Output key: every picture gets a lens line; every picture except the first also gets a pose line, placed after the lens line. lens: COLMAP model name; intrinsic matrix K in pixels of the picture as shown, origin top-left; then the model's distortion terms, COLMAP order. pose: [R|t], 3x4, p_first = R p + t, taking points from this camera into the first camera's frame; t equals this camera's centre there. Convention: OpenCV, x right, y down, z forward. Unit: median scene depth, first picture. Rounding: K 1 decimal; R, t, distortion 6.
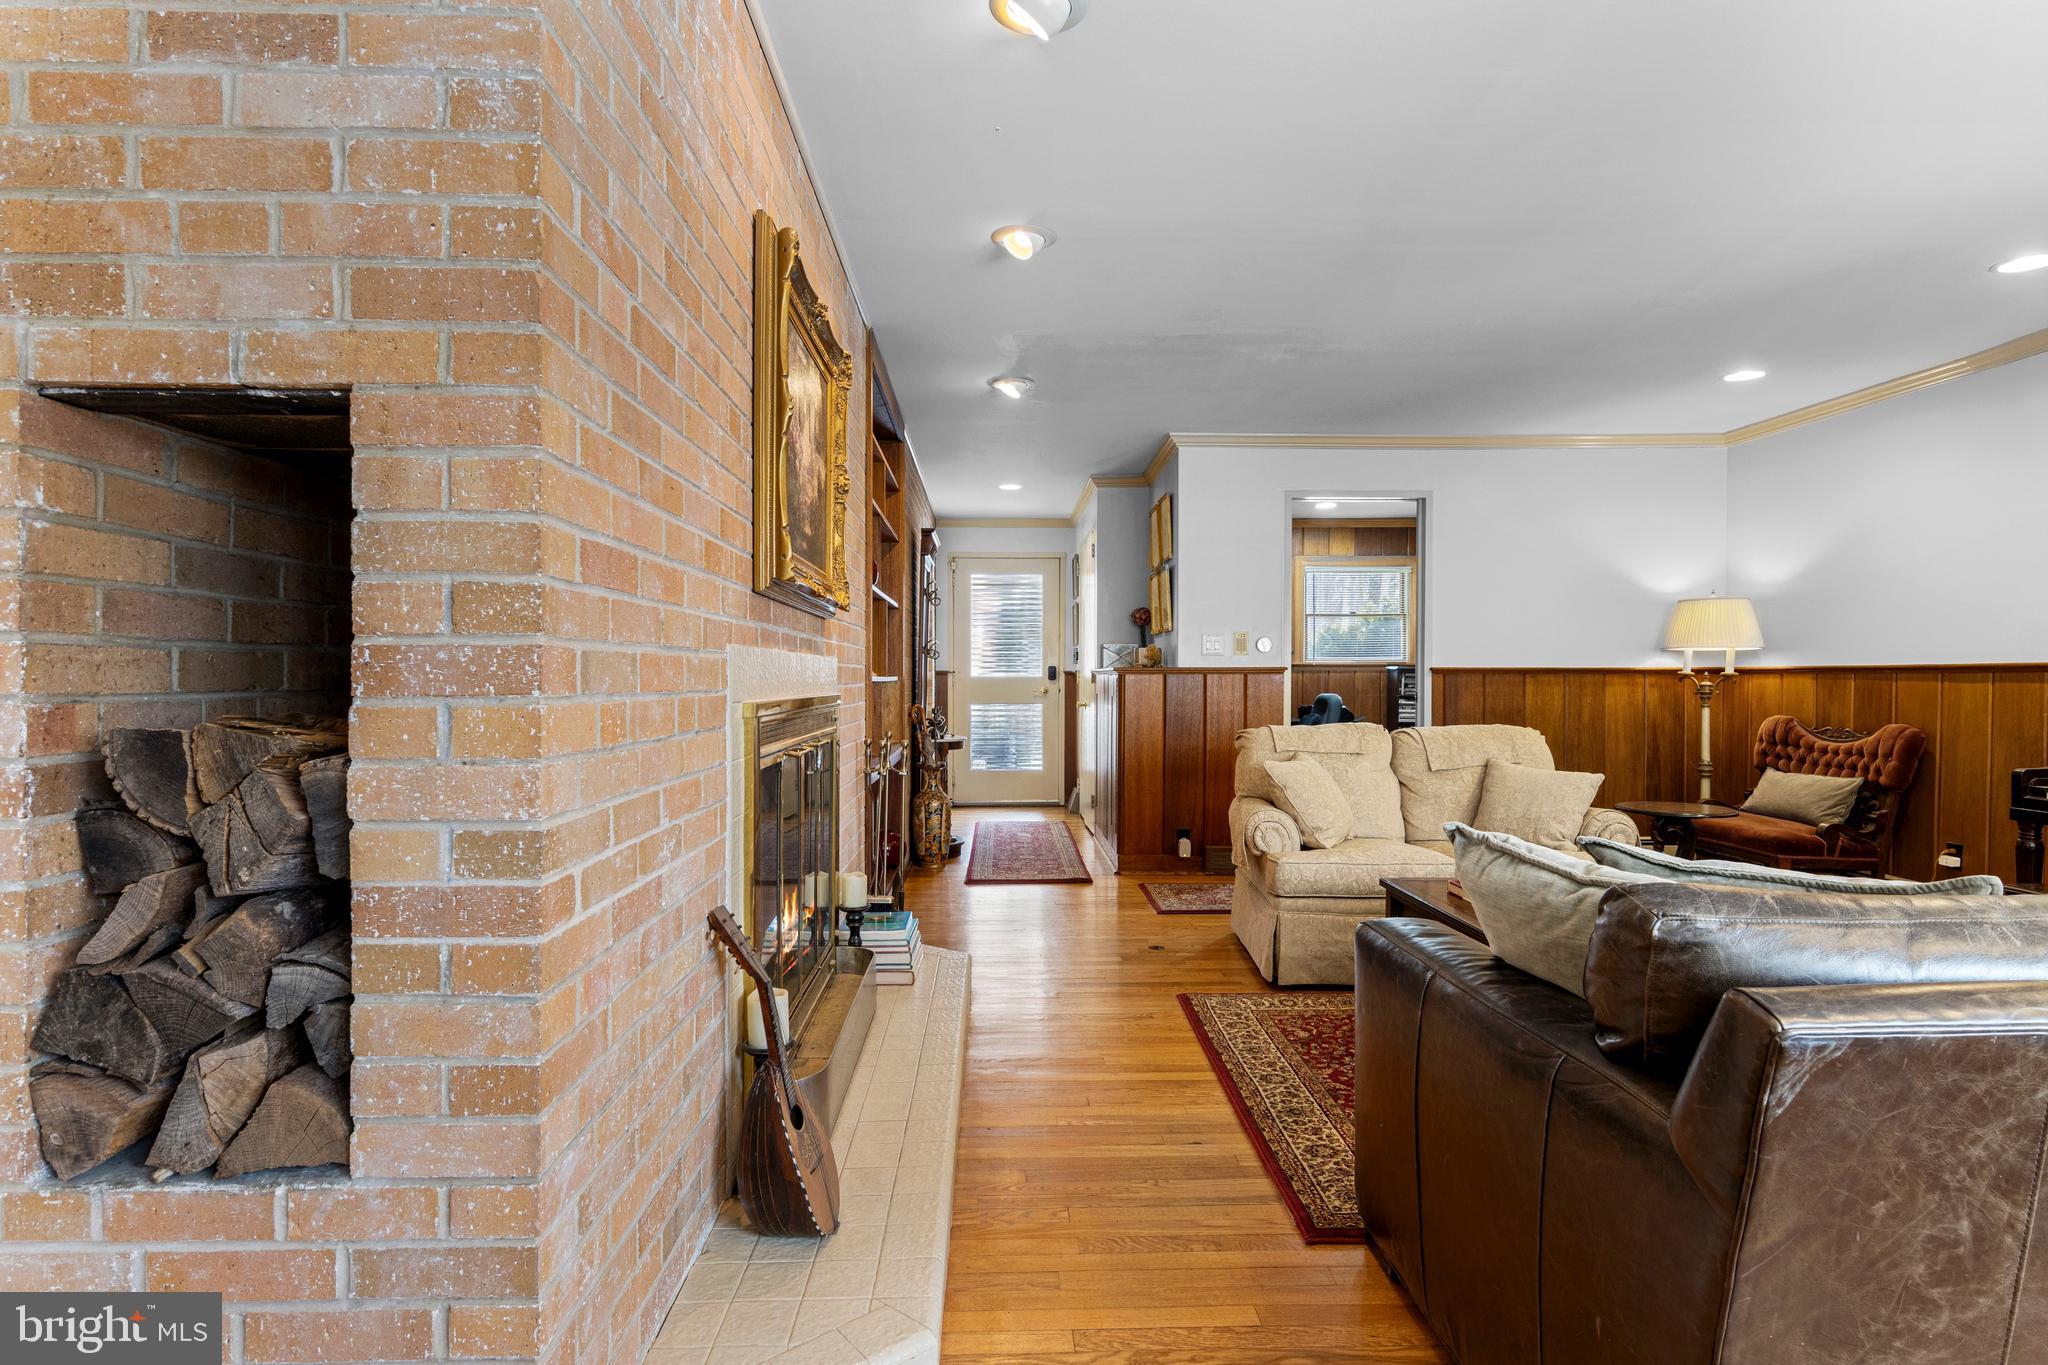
lens RADIAL K [[1049.1, 0, 1017.4], [0, 1049.1, 679.6], [0, 0, 1]] dist [0.003439, 0.000478]
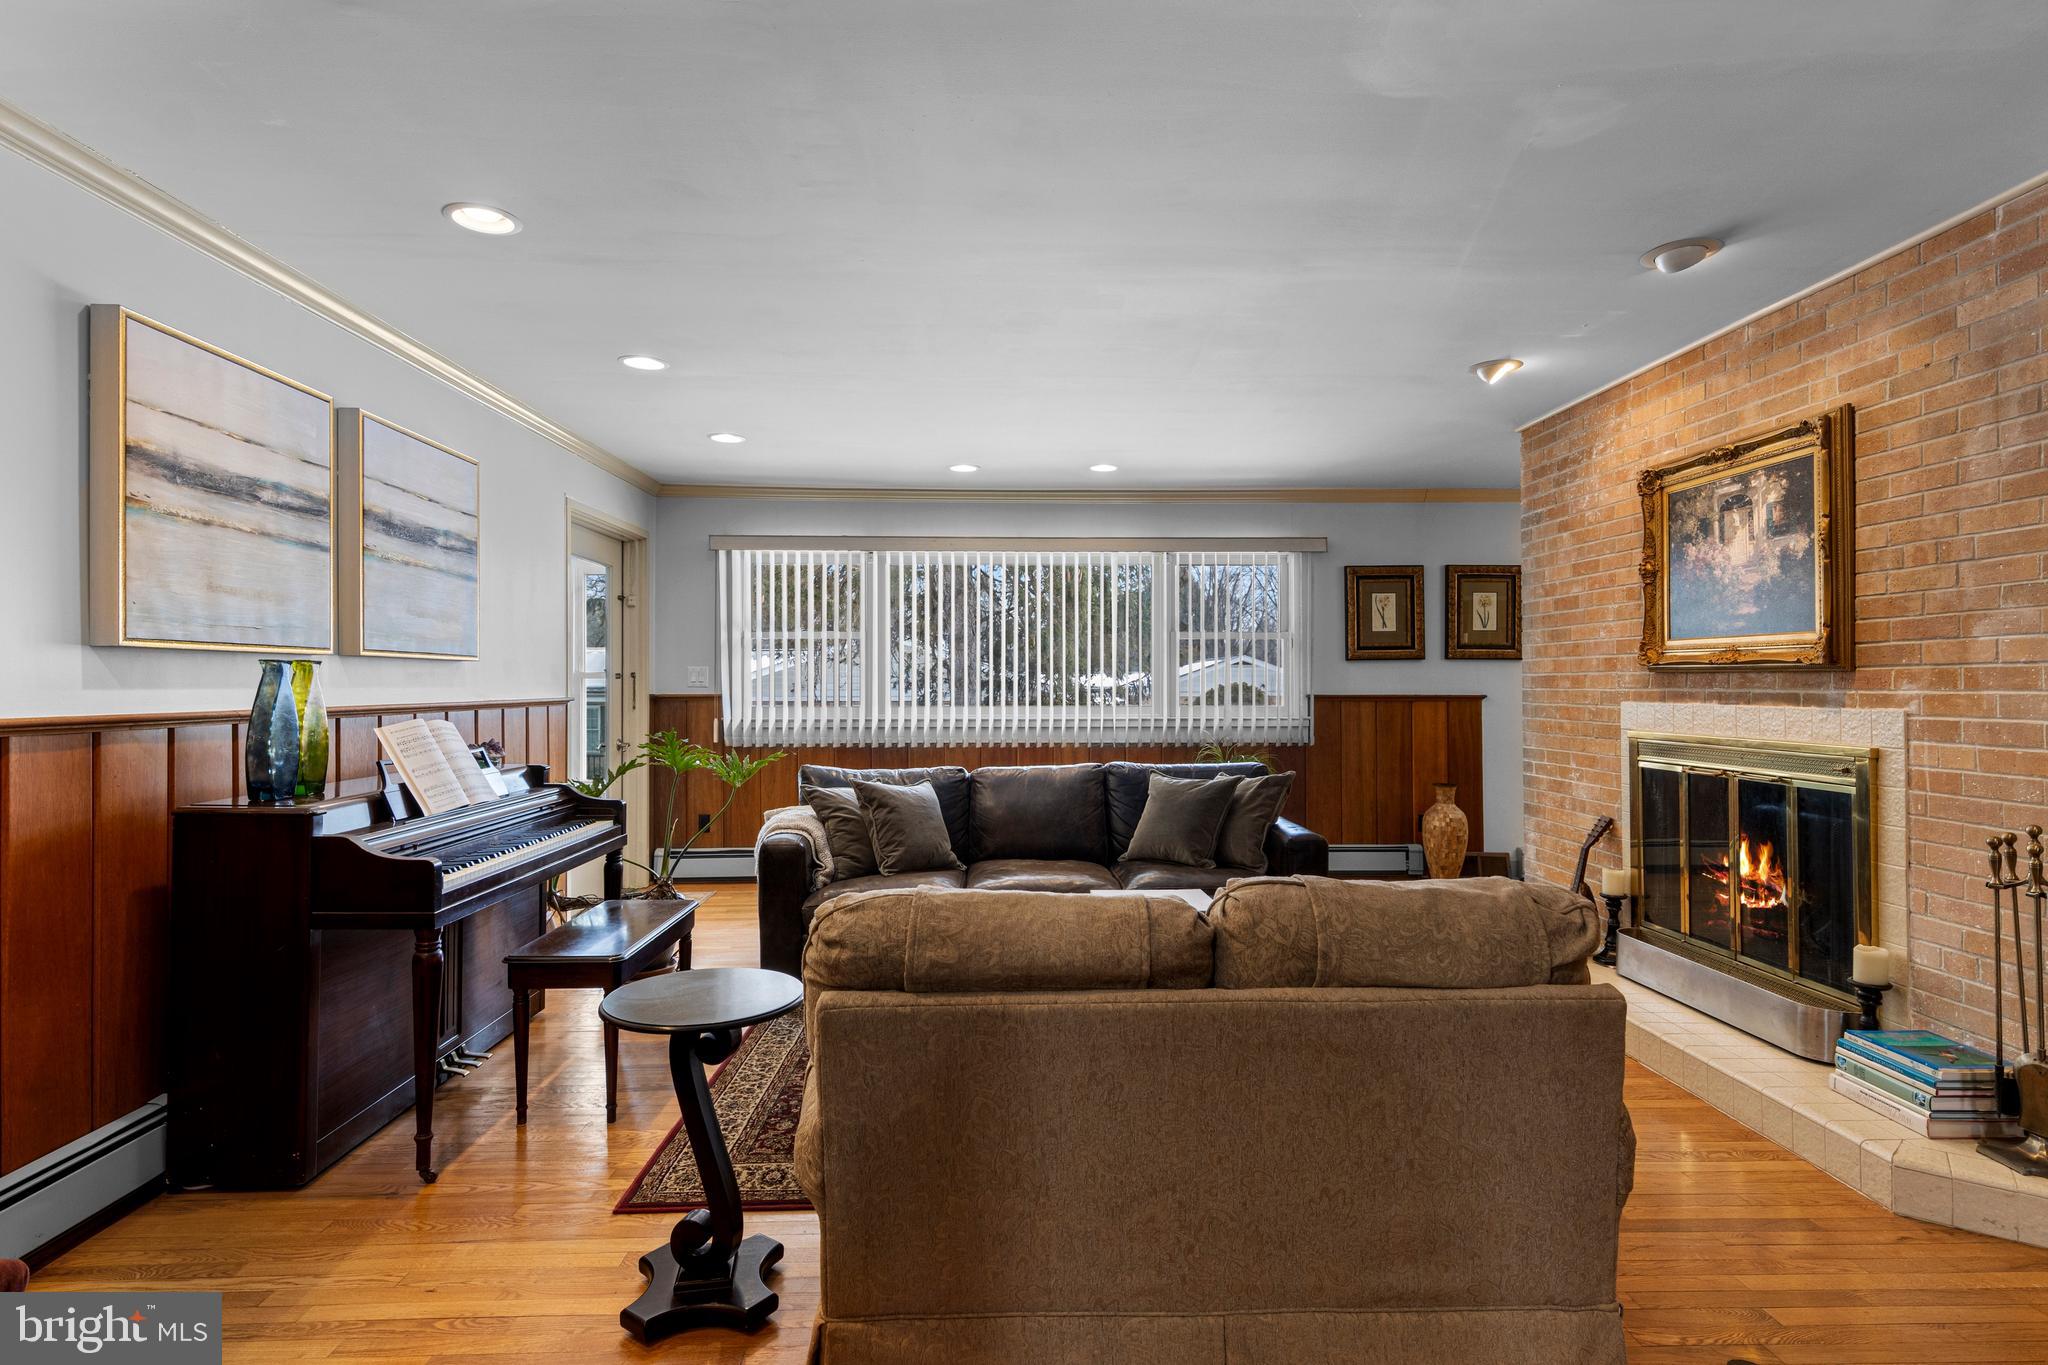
lens RADIAL K [[1049.1, 0, 1017.4], [0, 1049.1, 679.6], [0, 0, 1]] dist [0.003439, 0.000478]
pose [[-0.999998, -0.000216, 0.001815, 1.060054], [-0.000219, 0.999998, -0.002003, -0.082940], [-0.001814, -0.002003, -0.999996, 3.520131]]
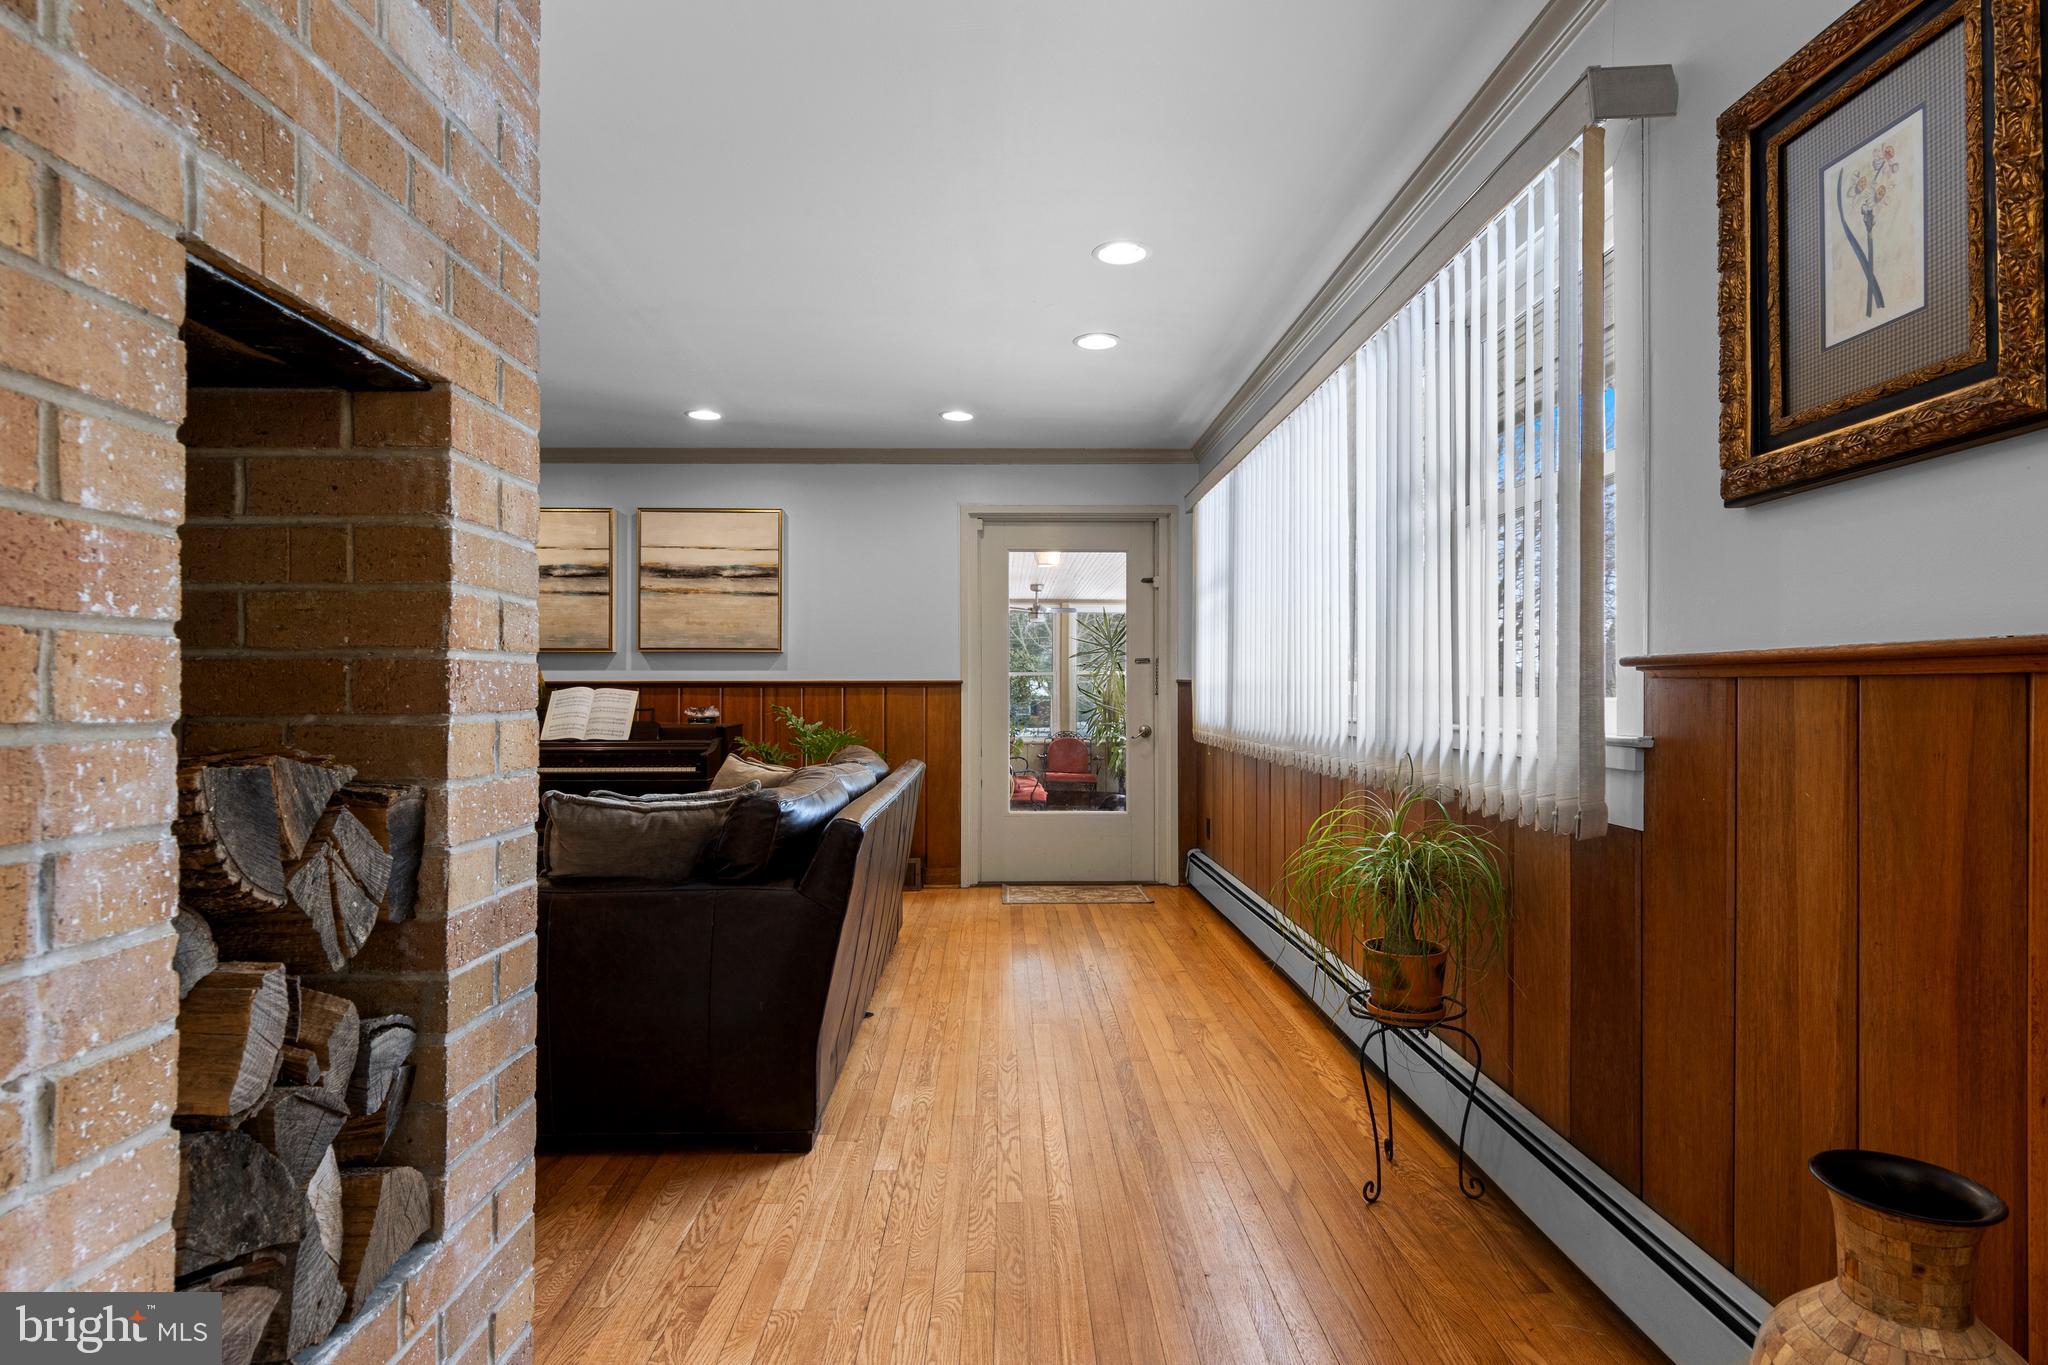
lens RADIAL K [[1049.1, 0, 1017.4], [0, 1049.1, 679.6], [0, 0, 1]] dist [0.003439, 0.000478]
pose [[0.009340, 0.011961, 0.999885, -1.037587], [0.001786, 0.999927, -0.011978, -0.001751], [-0.999955, 0.001897, 0.009318, 0.319987]]
